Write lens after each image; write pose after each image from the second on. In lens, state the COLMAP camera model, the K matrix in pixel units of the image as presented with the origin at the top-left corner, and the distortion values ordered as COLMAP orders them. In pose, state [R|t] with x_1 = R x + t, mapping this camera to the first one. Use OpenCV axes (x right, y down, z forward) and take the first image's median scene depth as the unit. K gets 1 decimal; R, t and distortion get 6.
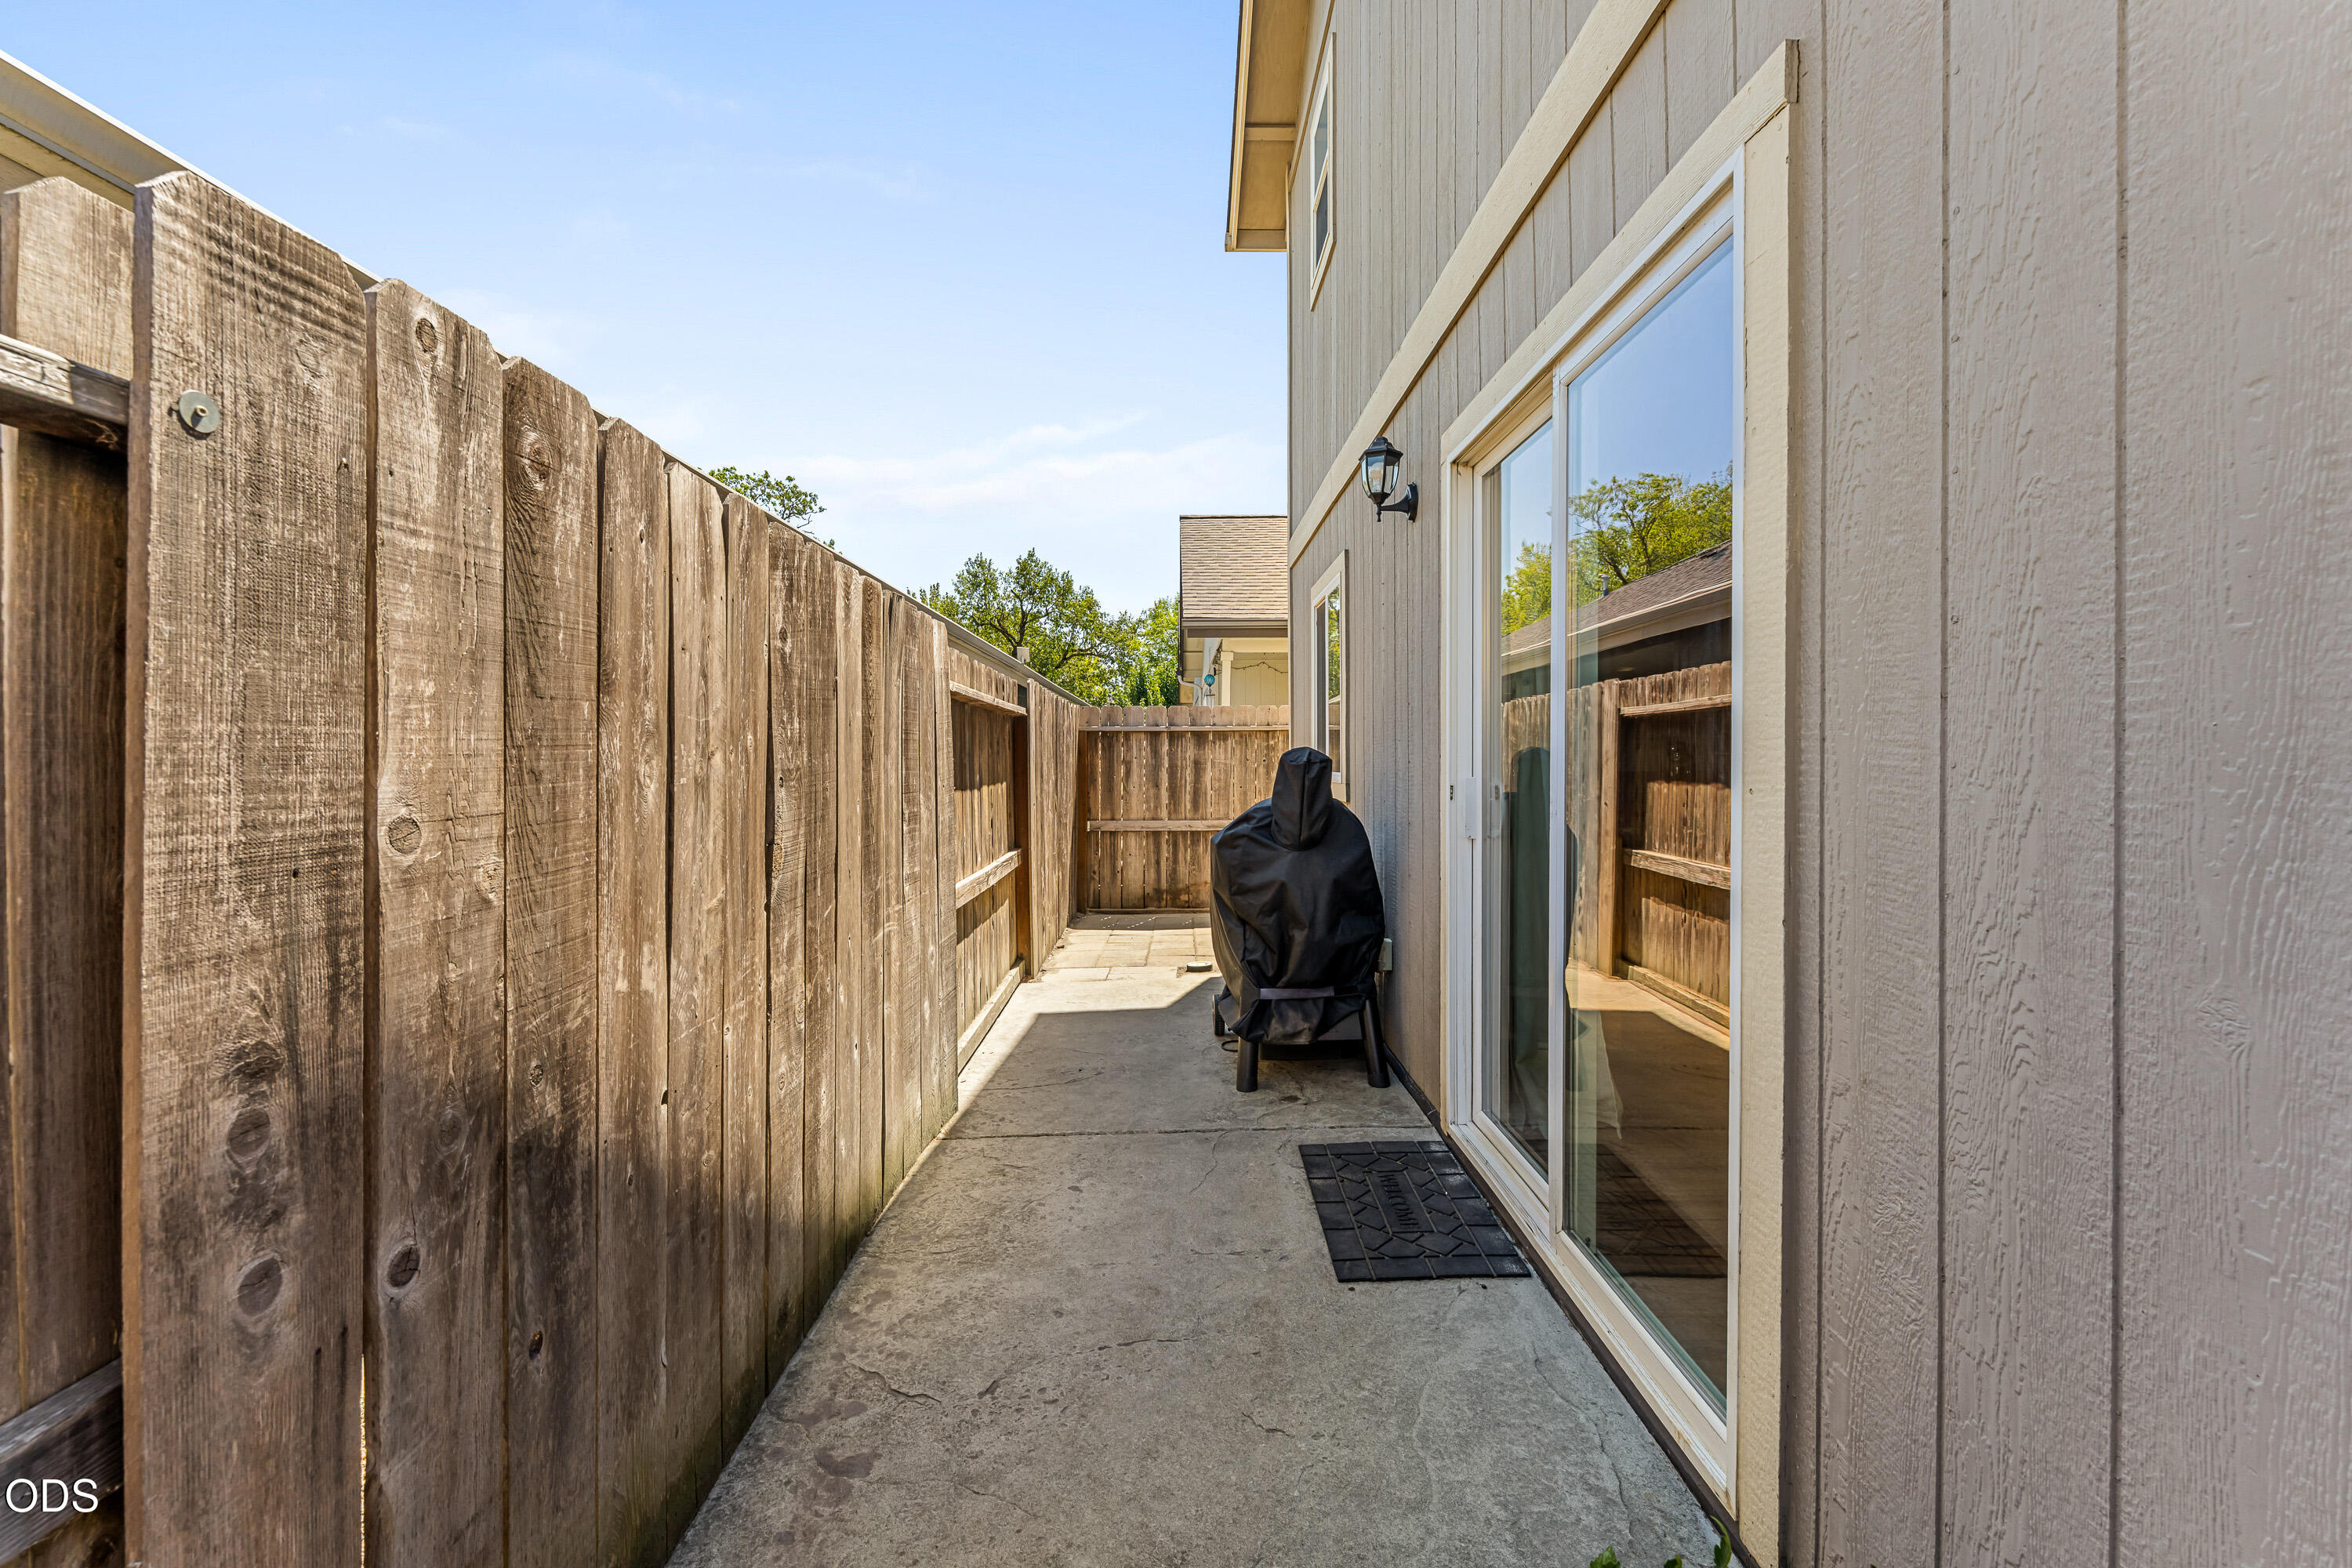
lens RADIAL K [[988.8, 0, 1181.5], [0, 988.8, 749.9], [0, 0, 1]] dist [-0.000586, -0.000095]
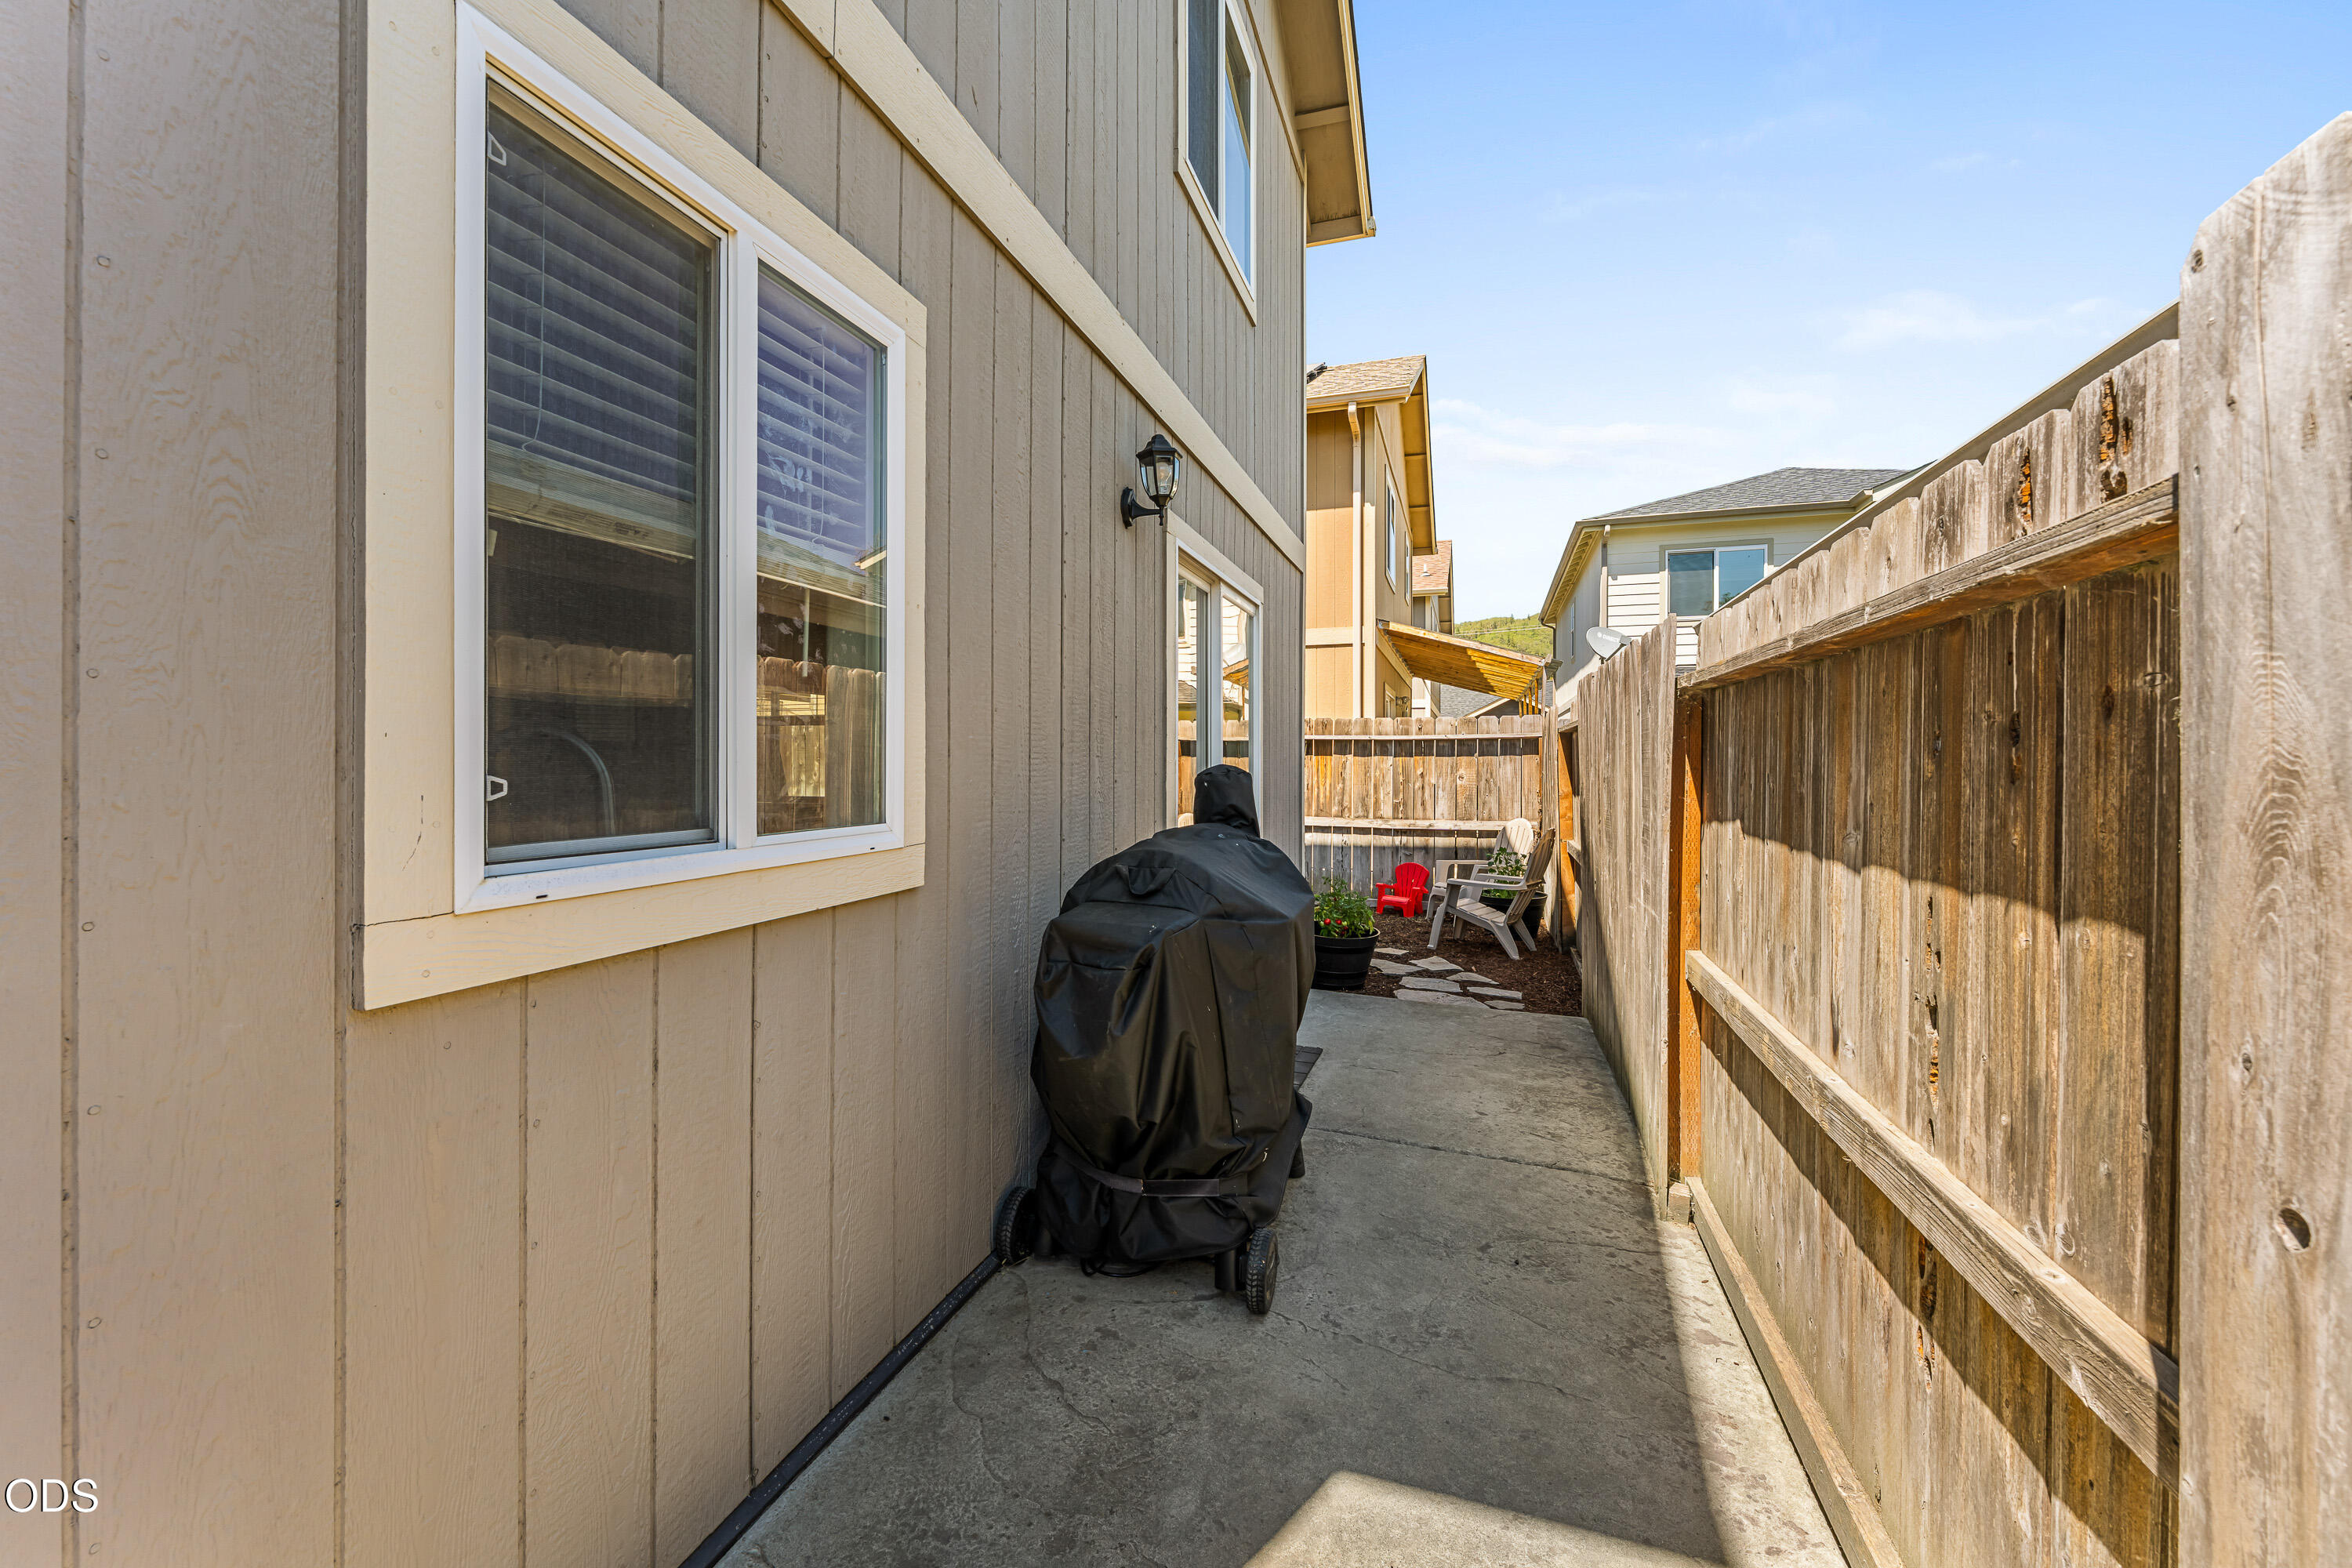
lens RADIAL K [[942.0, 0, 1176.0], [0, 942.0, 784.0], [0, 0, 1]] dist [-0.001846, -0.000218]
pose [[-0.949507, -0.002722, 0.313734, -0.123263], [0.002725, 0.999853, 0.016919, 0.000082], [-0.313734, 0.016920, -0.949360, 2.476300]]
